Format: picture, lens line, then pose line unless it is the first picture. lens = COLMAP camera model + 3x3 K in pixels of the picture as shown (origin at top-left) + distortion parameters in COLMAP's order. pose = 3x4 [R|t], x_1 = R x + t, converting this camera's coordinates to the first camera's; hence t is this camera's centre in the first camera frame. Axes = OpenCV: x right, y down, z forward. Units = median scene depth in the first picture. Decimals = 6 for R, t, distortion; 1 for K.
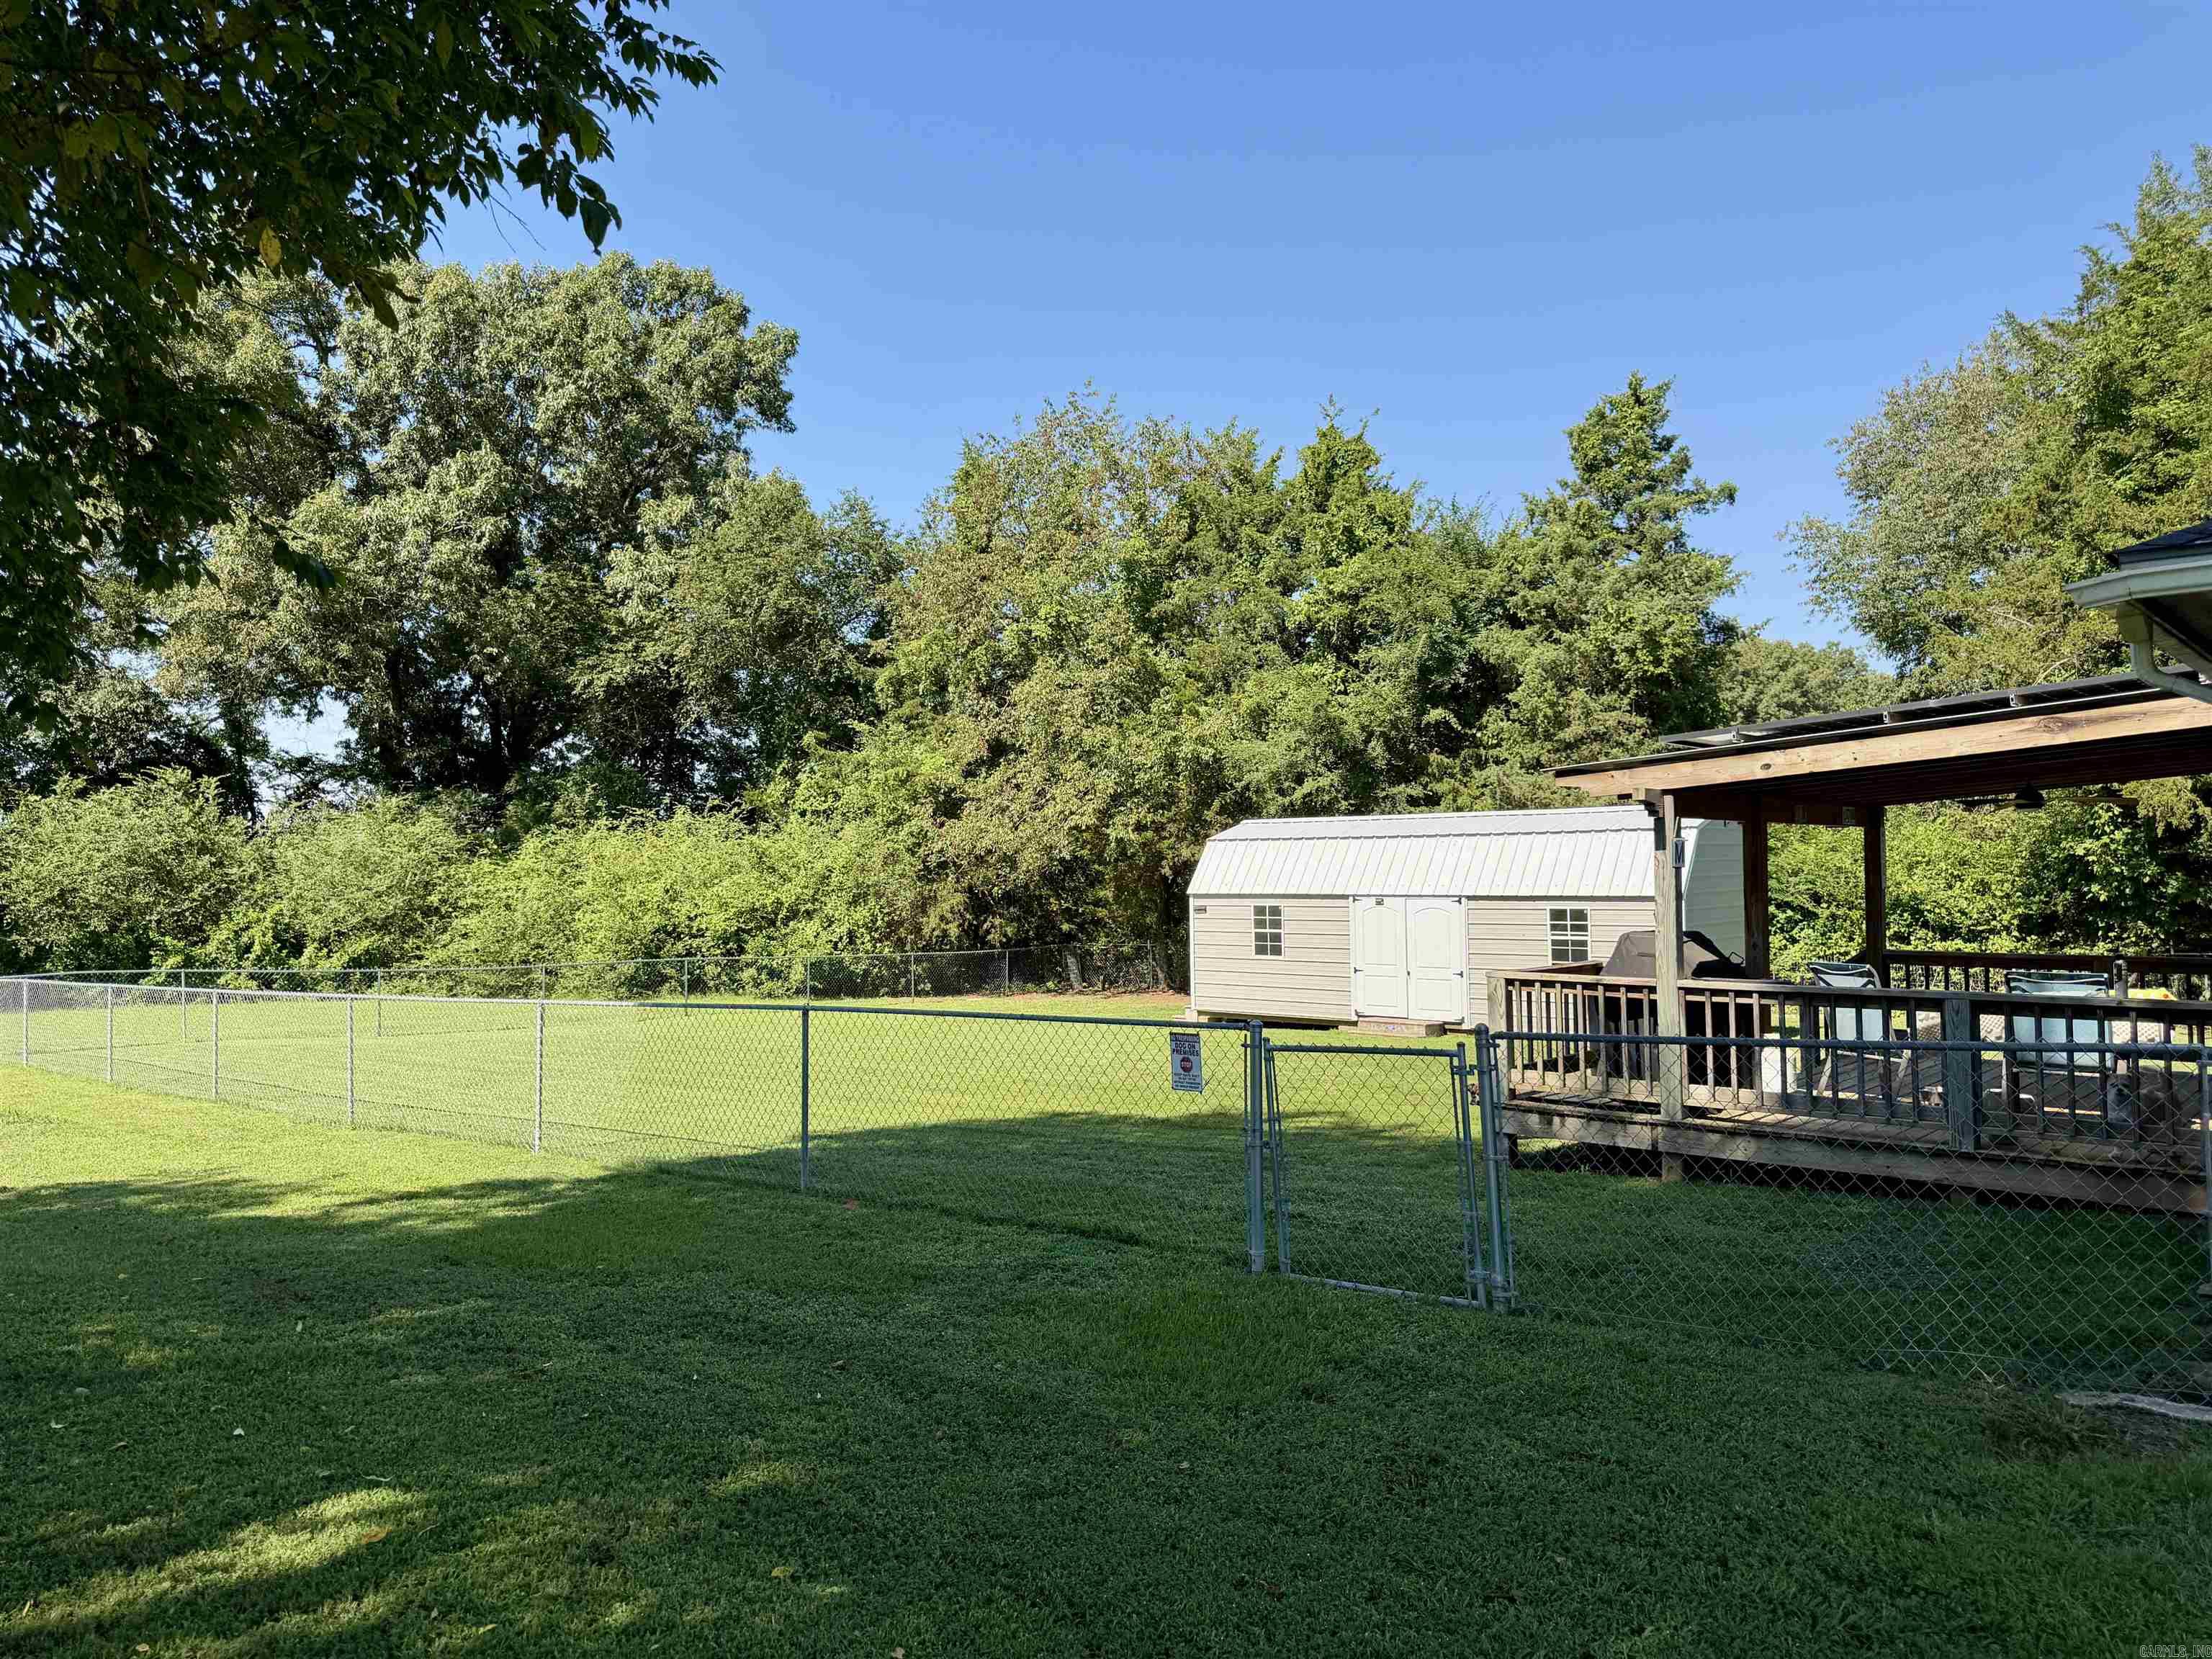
lens RADIAL K [[1566.1, 0, 1106.0], [0, 1566.1, 829.5], [0, 0, 1]] dist [0.082383, -0.143476]
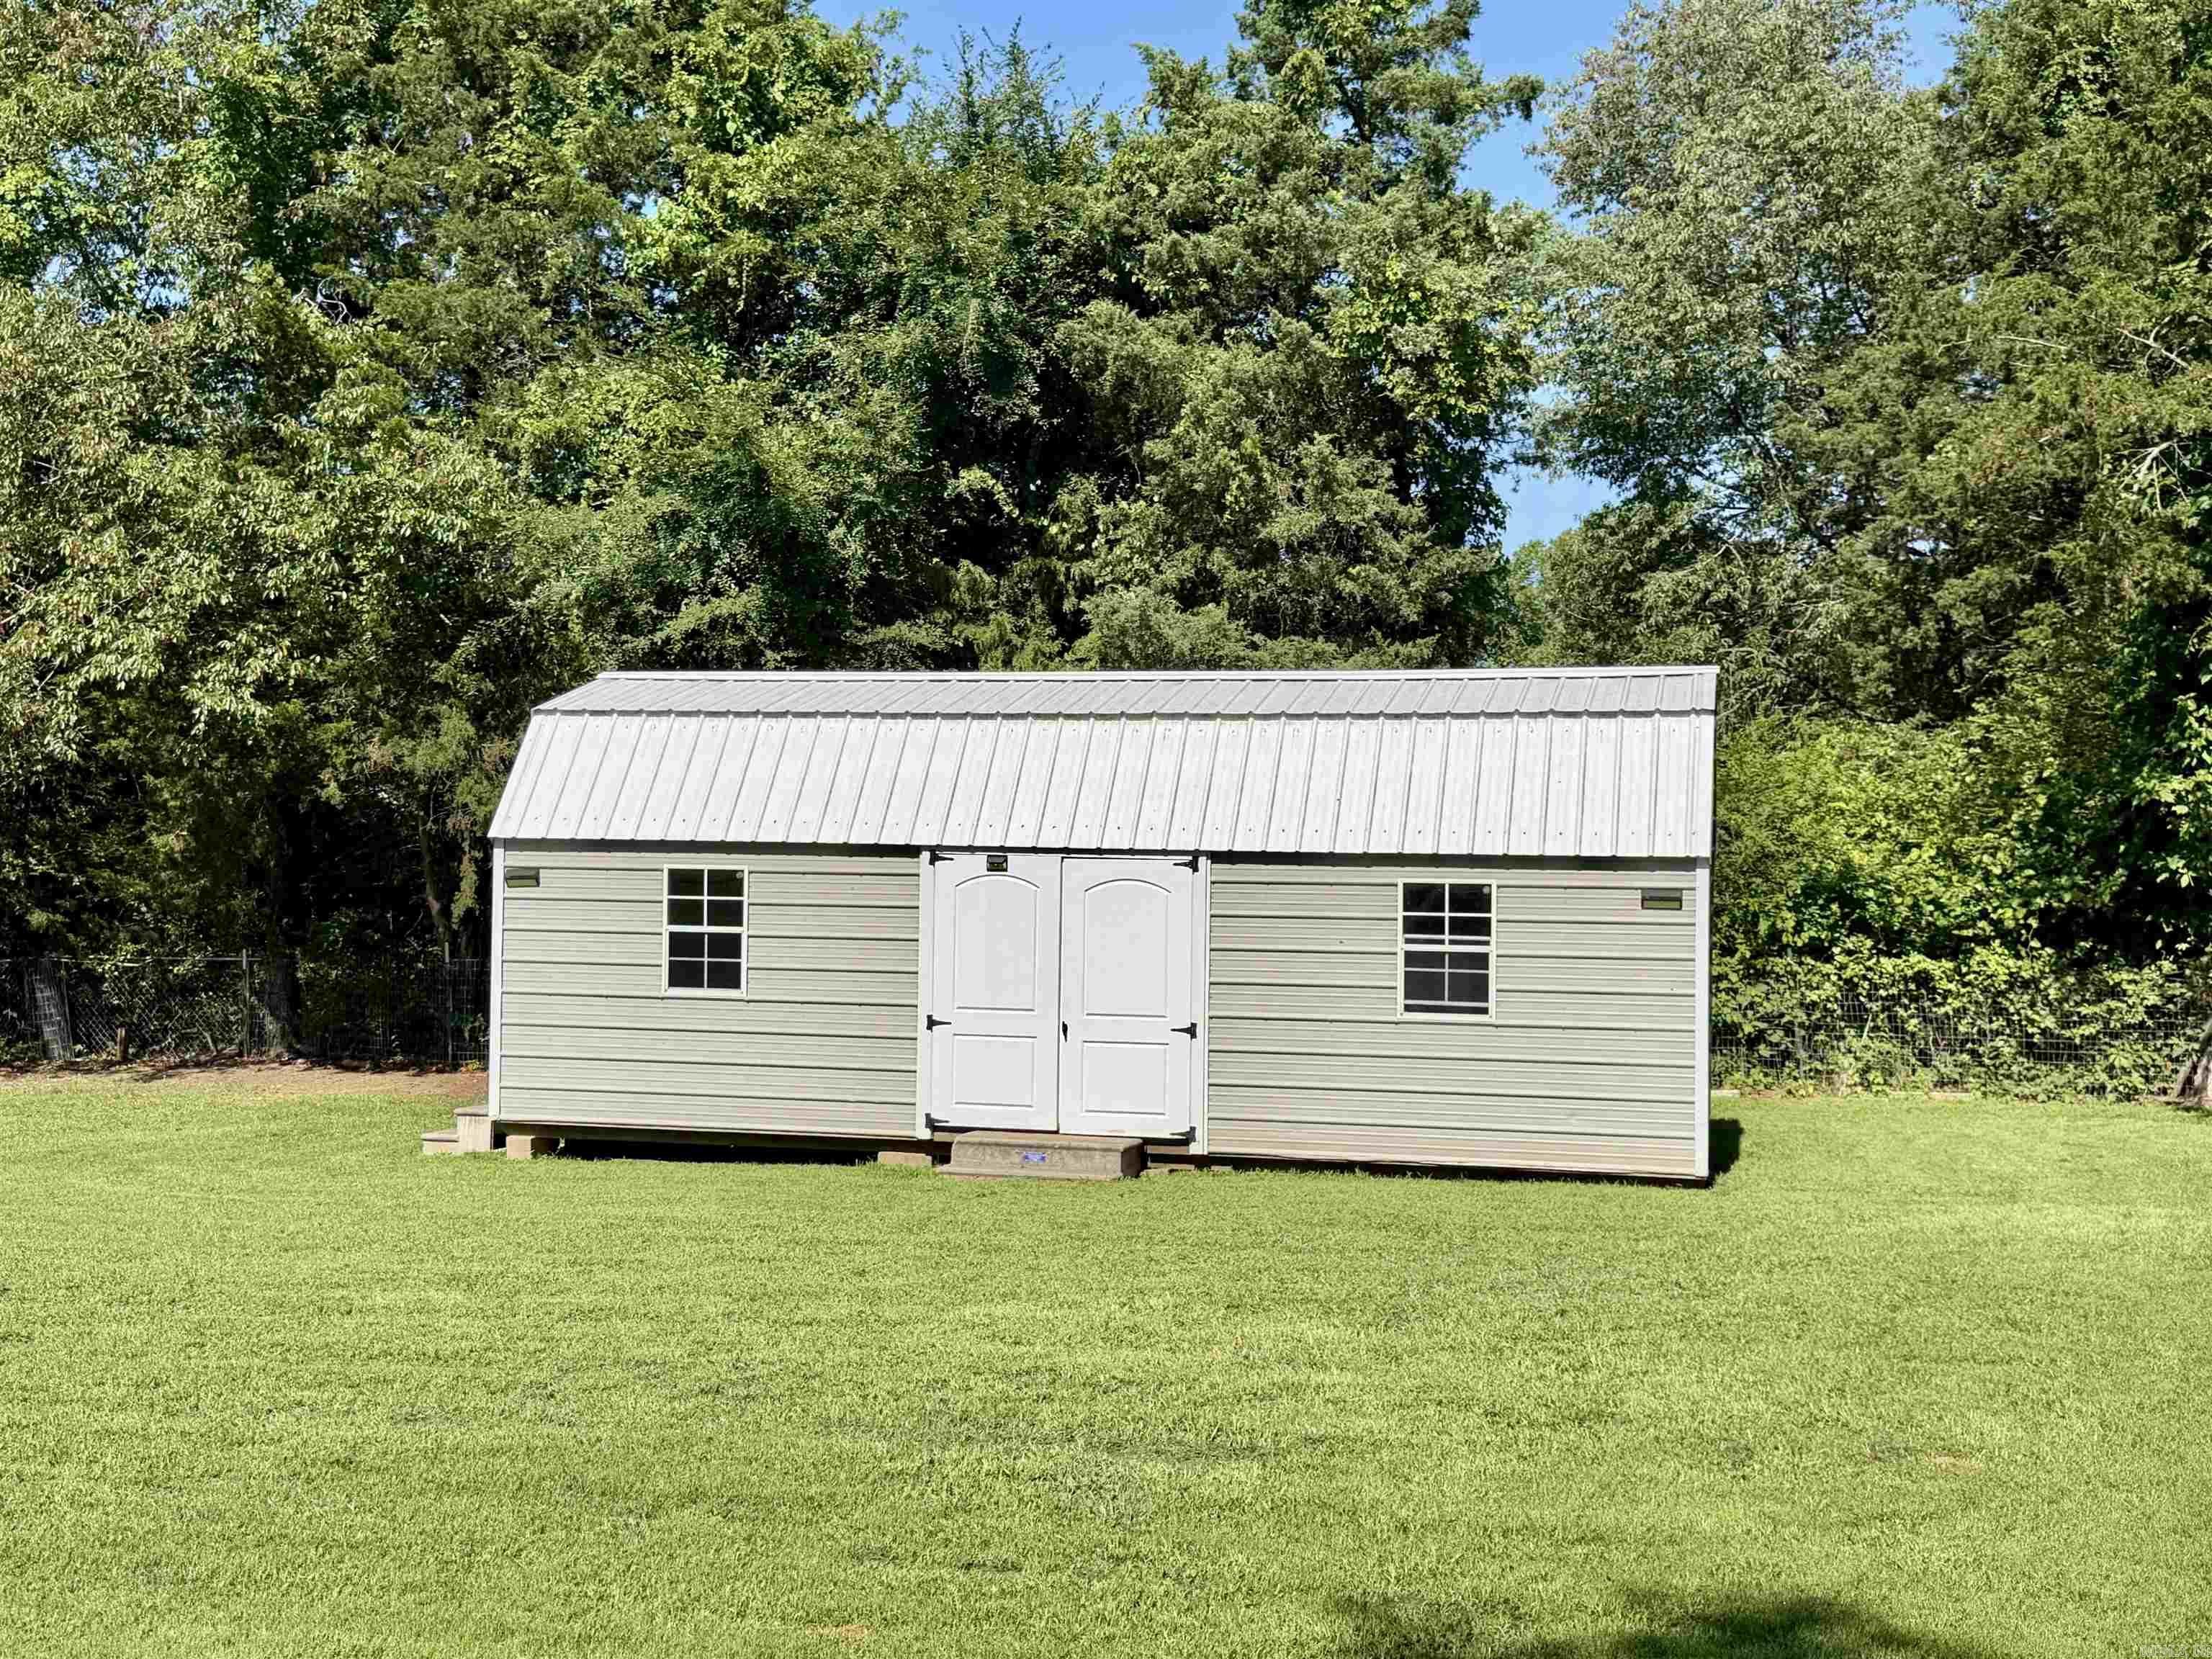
lens RADIAL K [[2357.4, 0, 1111.4], [0, 2357.4, 826.3], [0, 0, 1]] dist [0.195126, -0.459524]
pose [[0.895884, 0.026580, 0.443492, -0.068957], [-0.035638, 0.999292, 0.012100, 0.021852], [-0.442856, -0.026645, 0.896197, 0.328829]]
